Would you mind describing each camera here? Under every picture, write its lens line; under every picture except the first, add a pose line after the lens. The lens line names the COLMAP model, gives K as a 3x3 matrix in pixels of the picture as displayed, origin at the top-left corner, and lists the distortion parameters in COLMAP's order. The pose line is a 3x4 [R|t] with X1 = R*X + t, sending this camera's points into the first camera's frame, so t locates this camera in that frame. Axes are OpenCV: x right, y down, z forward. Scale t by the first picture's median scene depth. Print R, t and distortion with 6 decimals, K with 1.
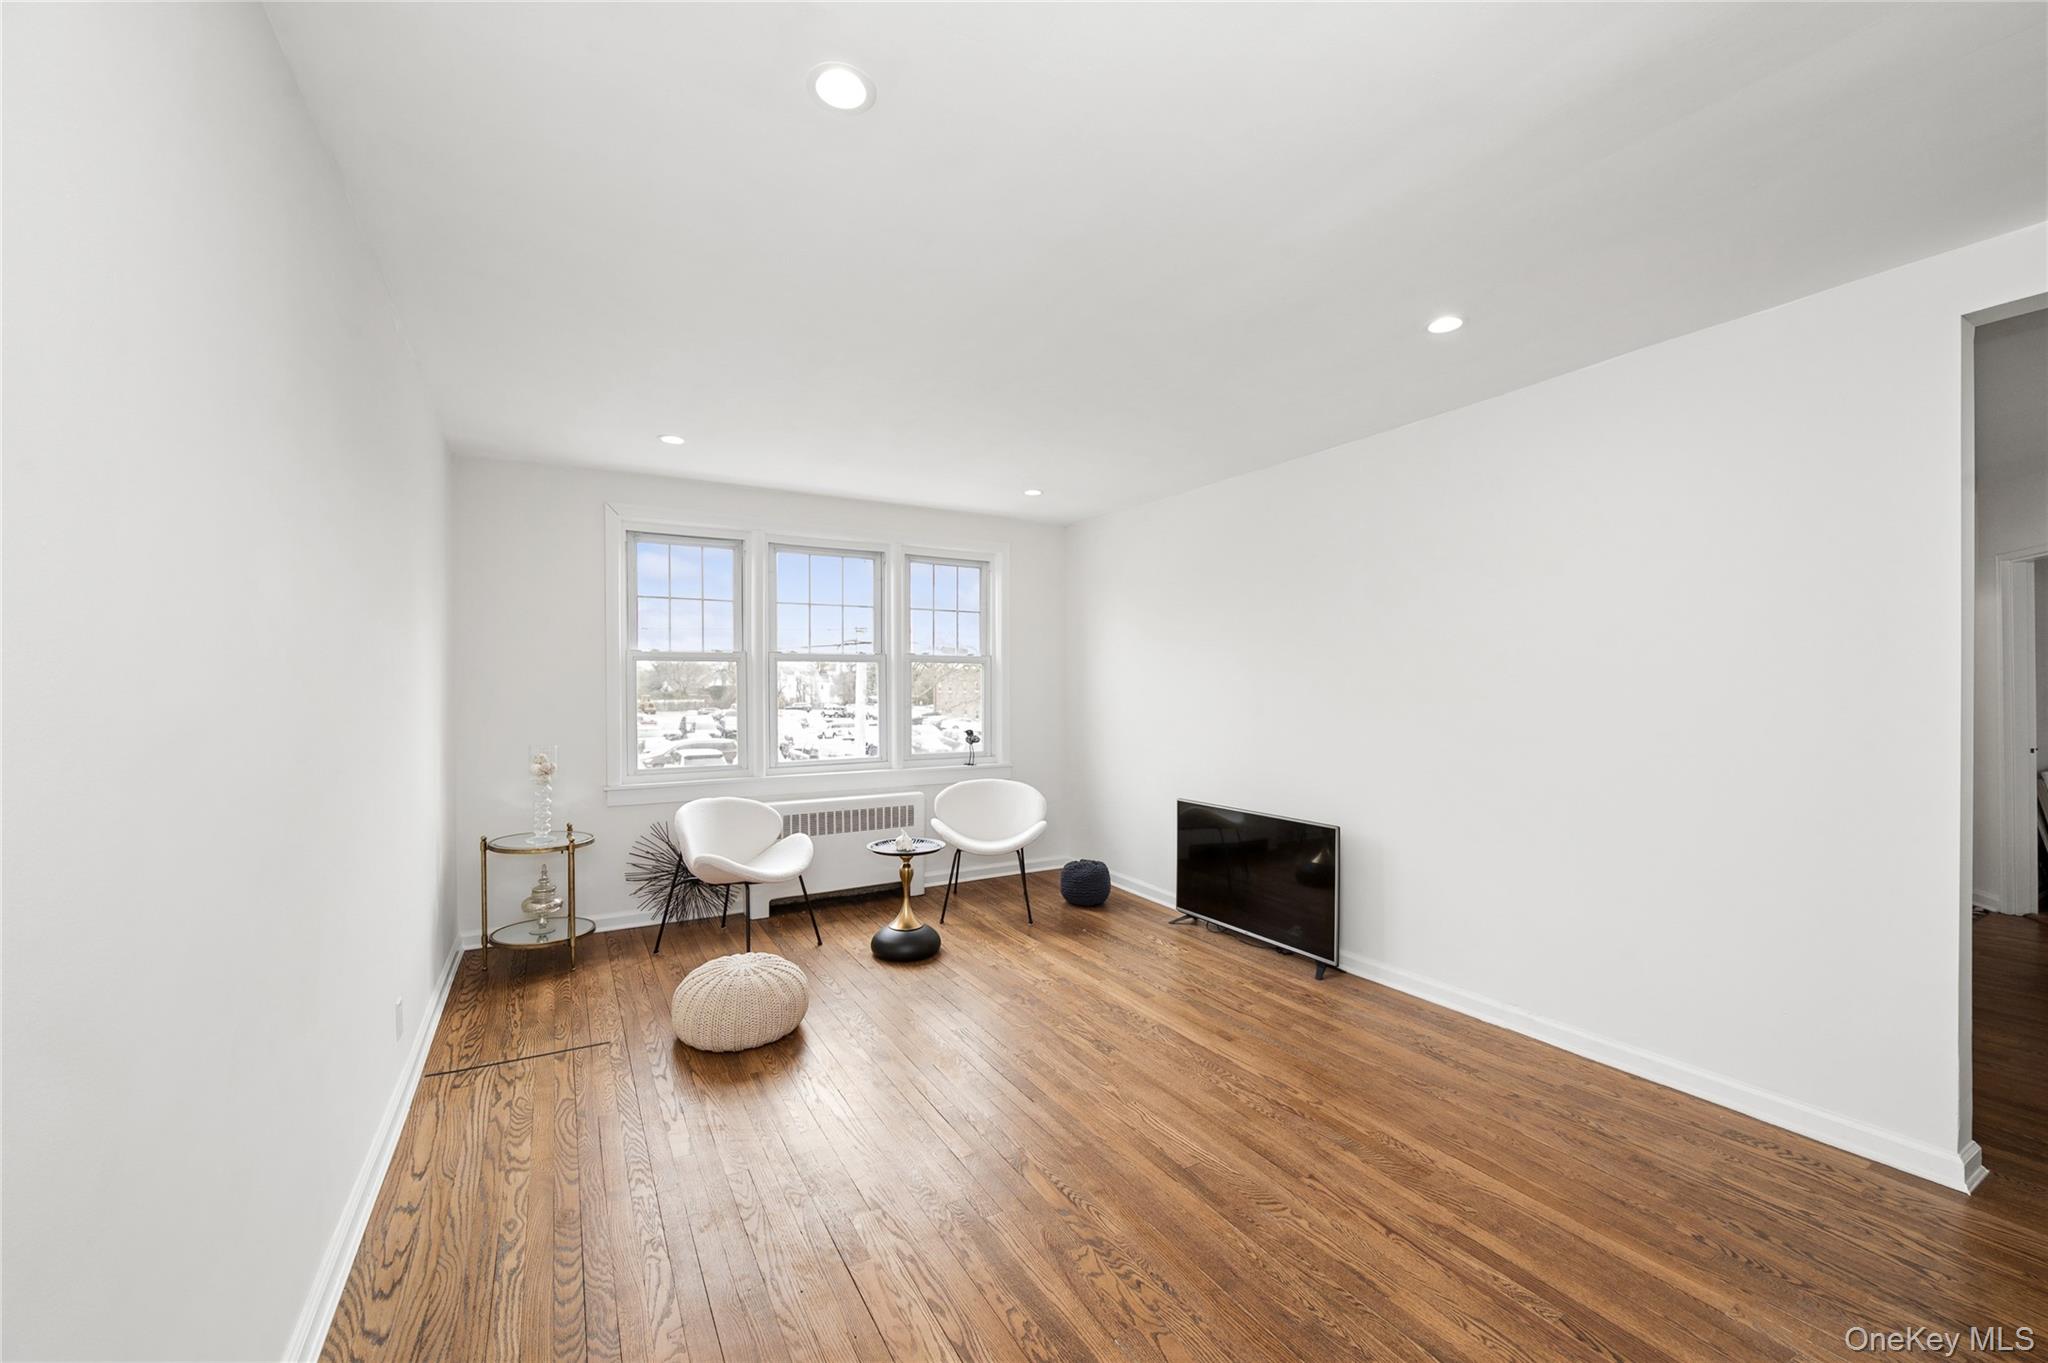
lens RADIAL K [[811.9, 0, 1024.0], [0, 811.9, 681.5], [0, 0, 1]] dist [0.000912, 0.000247]
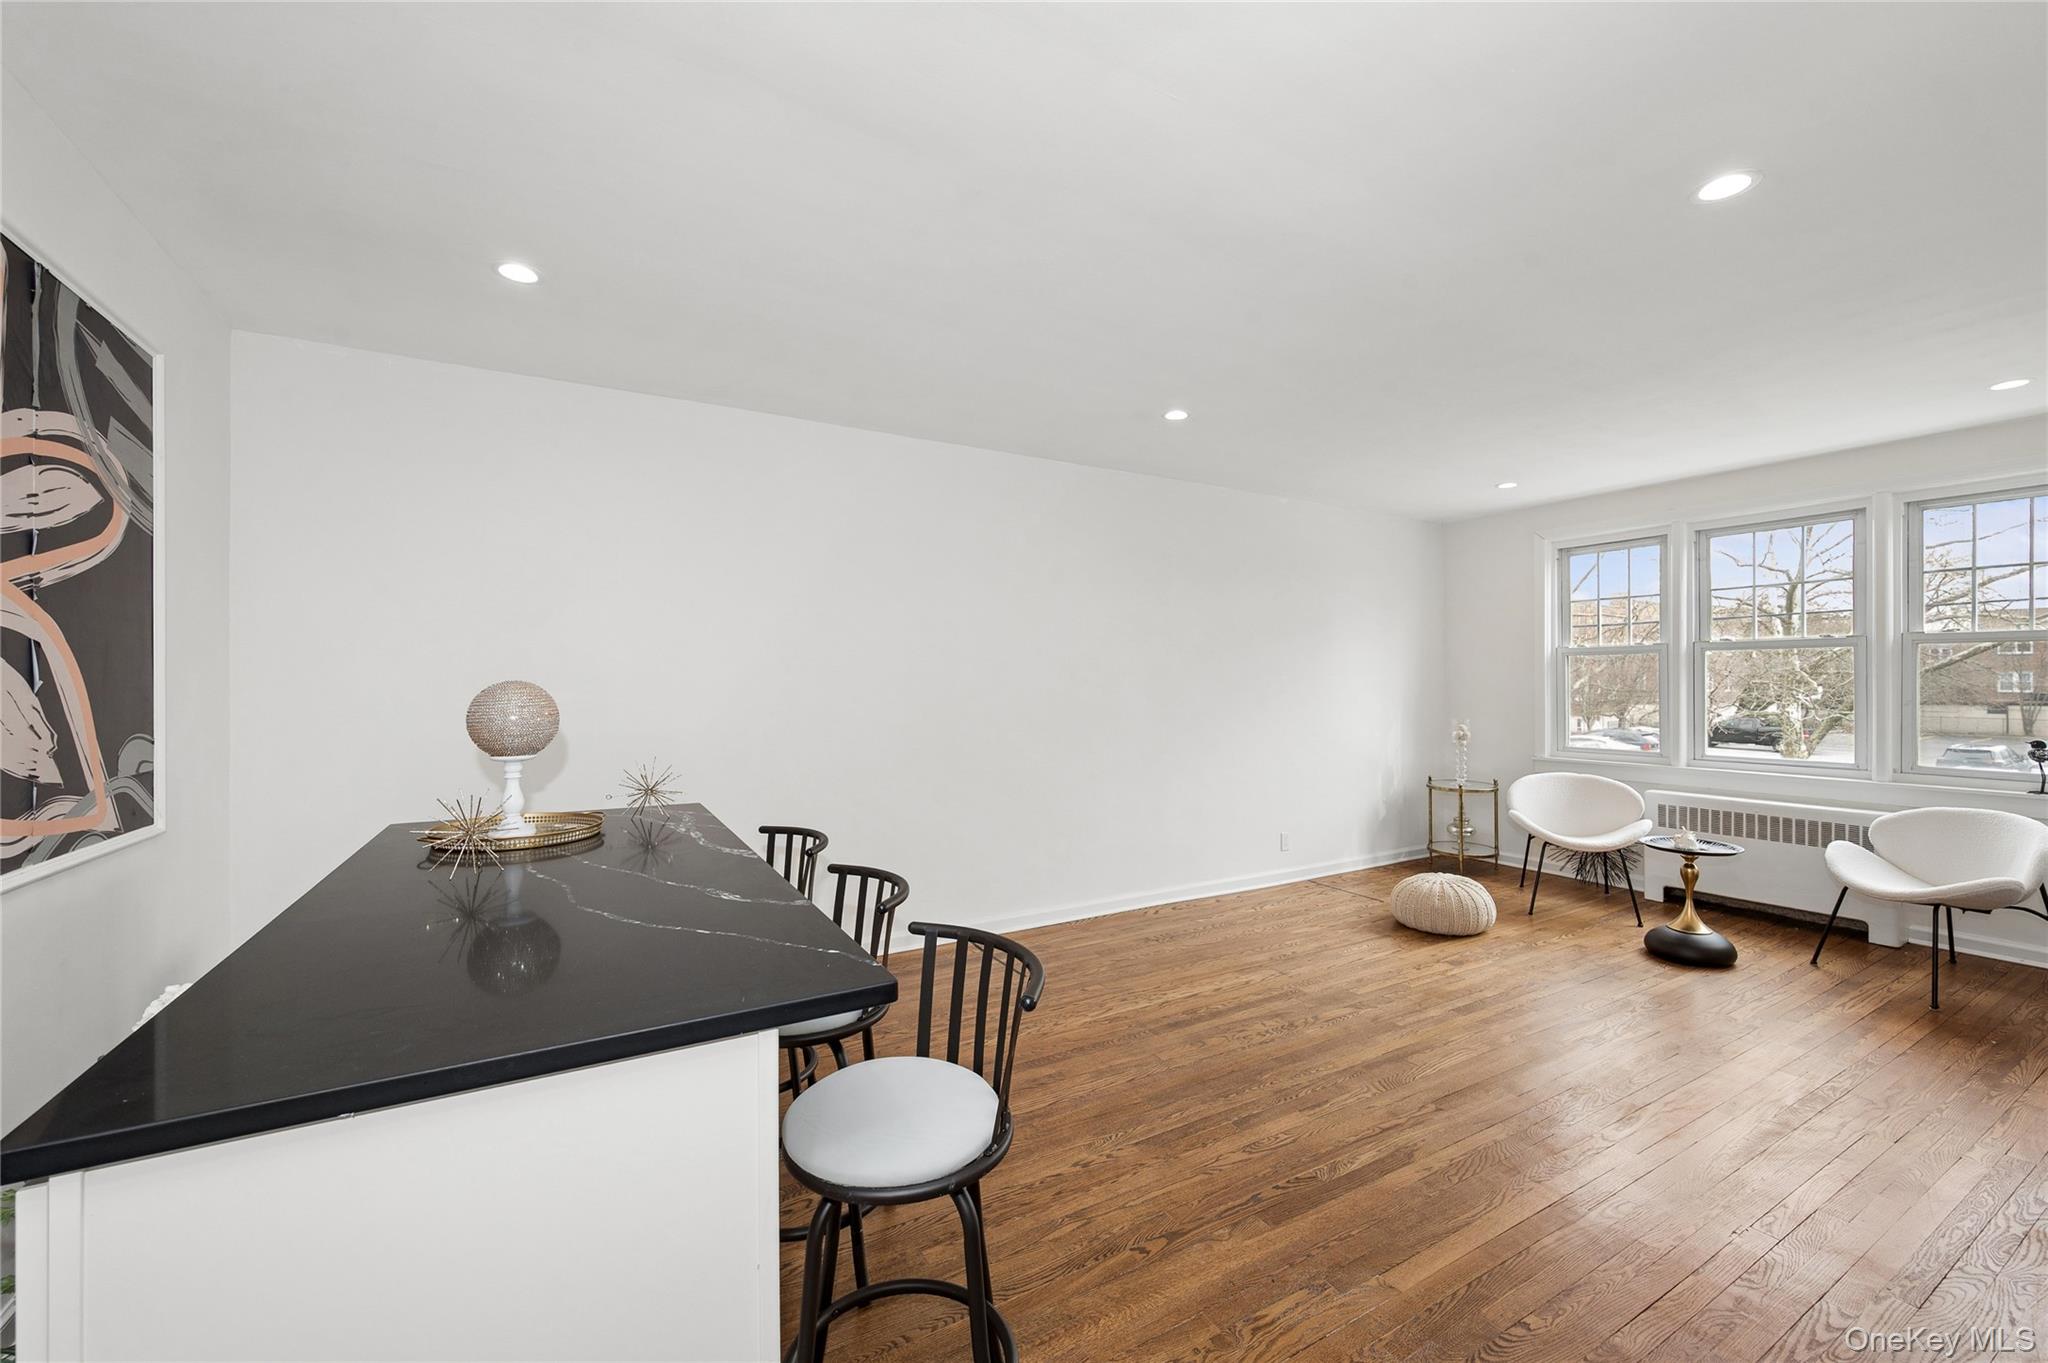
lens RADIAL K [[816.9, 0, 1033.4], [0, 816.9, 682.8], [0, 0, 1]] dist [-0.000616, -0.000026]
pose [[0.001607, 0.004213, -0.999990, 1.054461], [0.010078, 0.999940, 0.004229, 0.001308], [0.999948, -0.010084, 0.001564, 0.306938]]
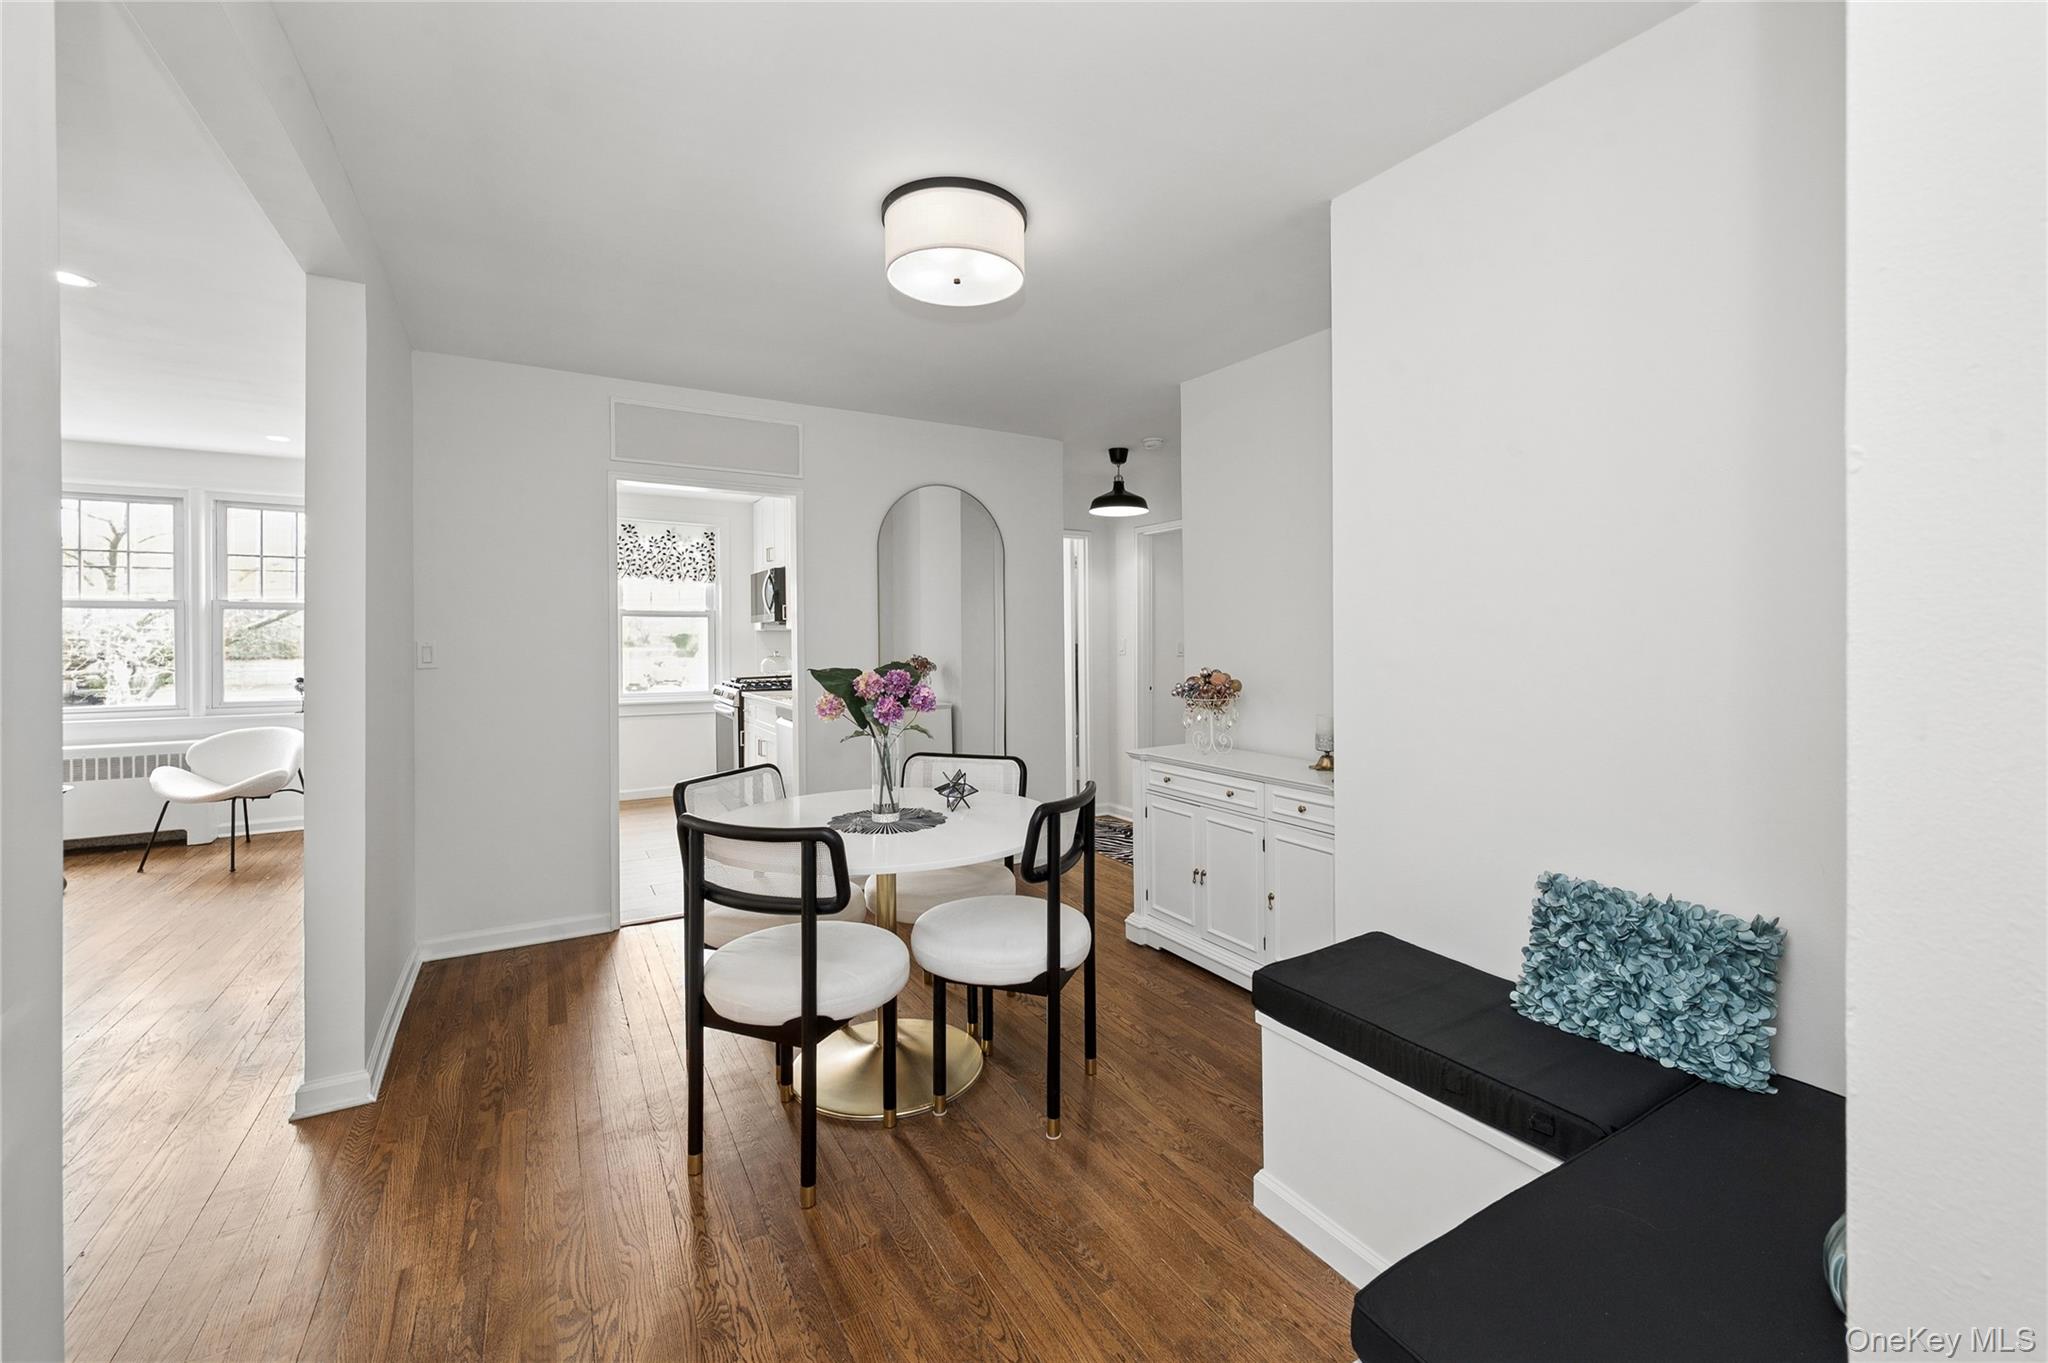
lens RADIAL K [[828.6, 0, 1031.3], [0, 828.6, 642.4], [0, 0, 1]] dist [0.002694, 0.001086]
pose [[0.999922, 0.002441, 0.012269, 1.423848], [-0.002630, 0.999878, 0.015417, -0.002598], [-0.012230, -0.015448, 0.999806, -0.042504]]
